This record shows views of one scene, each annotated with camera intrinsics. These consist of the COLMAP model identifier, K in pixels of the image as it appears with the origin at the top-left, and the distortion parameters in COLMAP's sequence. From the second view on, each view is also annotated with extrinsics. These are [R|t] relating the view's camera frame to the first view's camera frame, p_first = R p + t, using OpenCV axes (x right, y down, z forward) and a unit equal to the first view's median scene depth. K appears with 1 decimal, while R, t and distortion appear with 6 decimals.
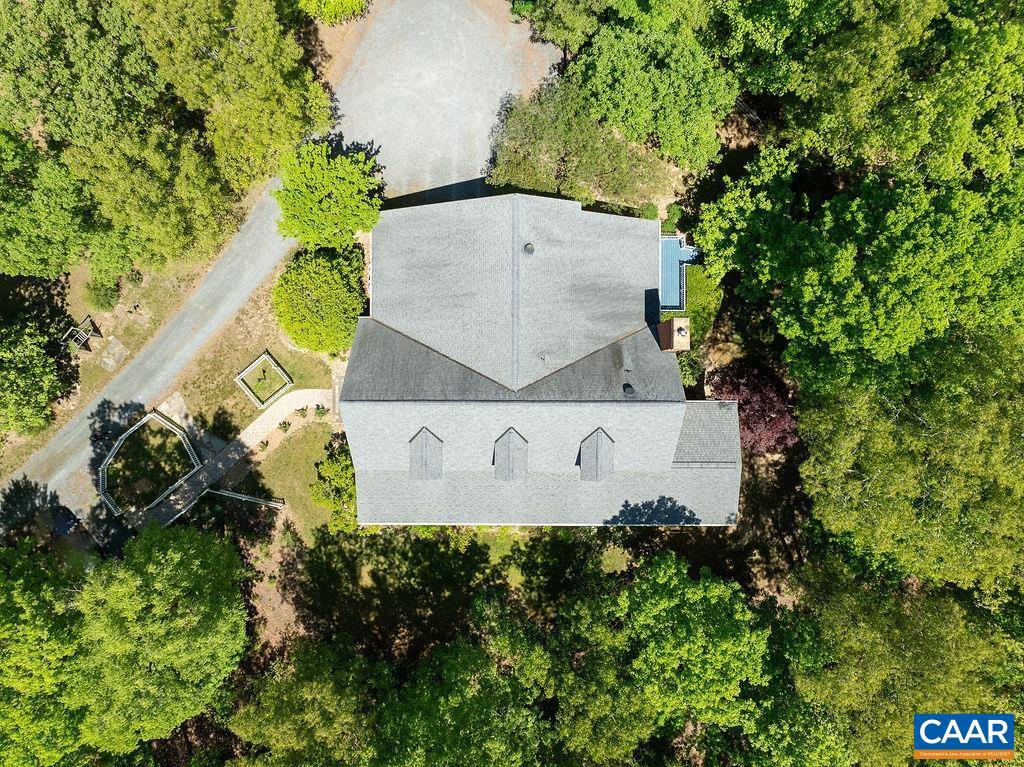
lens RADIAL K [[712.4, 0, 512.0], [0, 712.4, 383.5], [0, 0, 1]] dist [-0.059949, -0.000166]
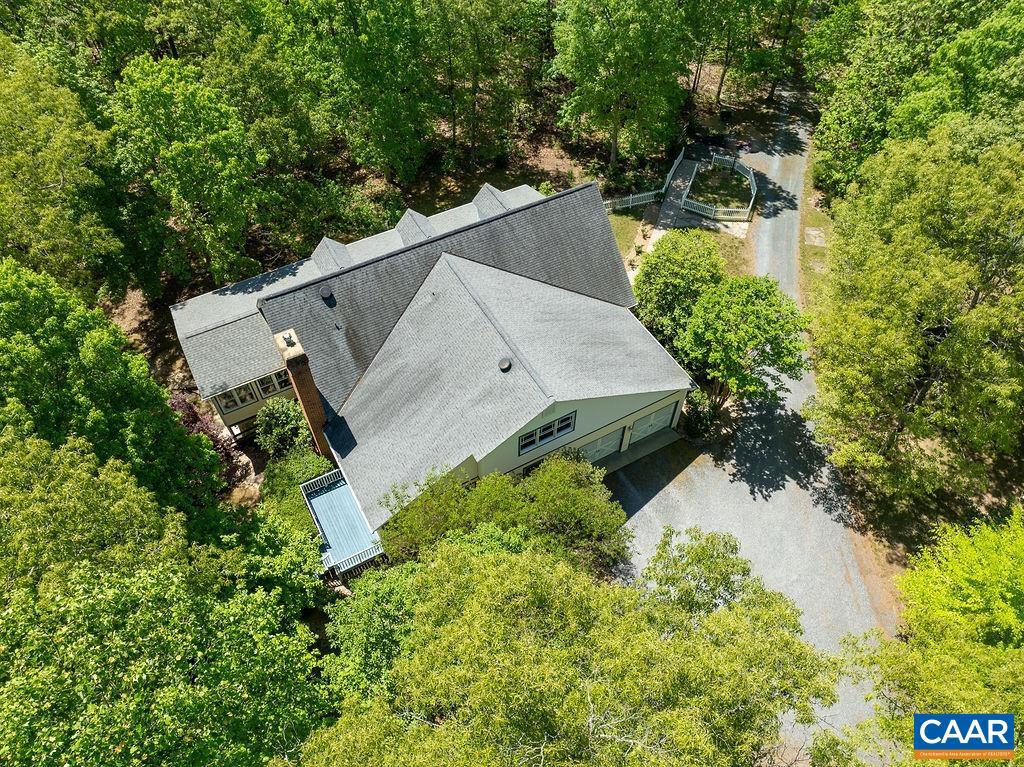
lens RADIAL K [[712.4, 0, 512.0], [0, 712.4, 383.5], [0, 0, 1]] dist [-0.059949, -0.000166]
pose [[-0.876448, 0.382927, -0.291900, 0.216634], [-0.481299, -0.679355, 0.553921, -0.545231], [0.013808, 0.625974, 0.779721, 0.320561]]
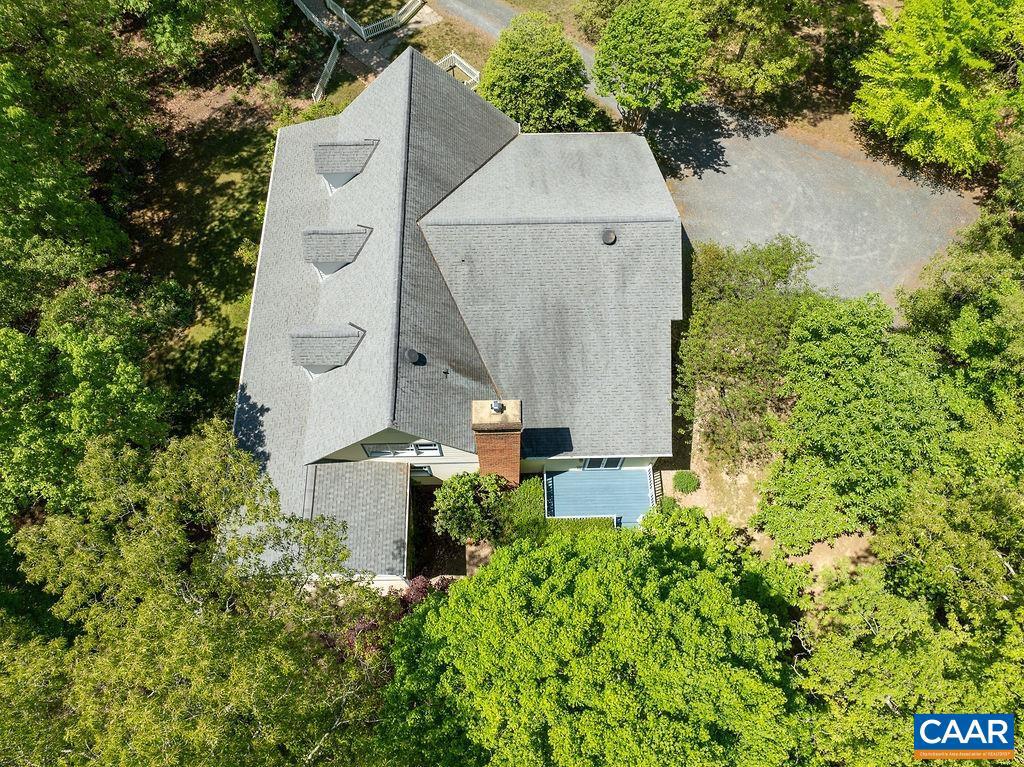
lens RADIAL K [[712.4, 0, 512.0], [0, 712.4, 383.5], [0, 0, 1]] dist [-0.059949, -0.000166]
pose [[0.022636, 0.917684, -0.396665, 0.381697], [-0.999744, 0.020935, -0.008618, -0.064465], [0.000395, 0.396758, 0.917923, 0.312323]]
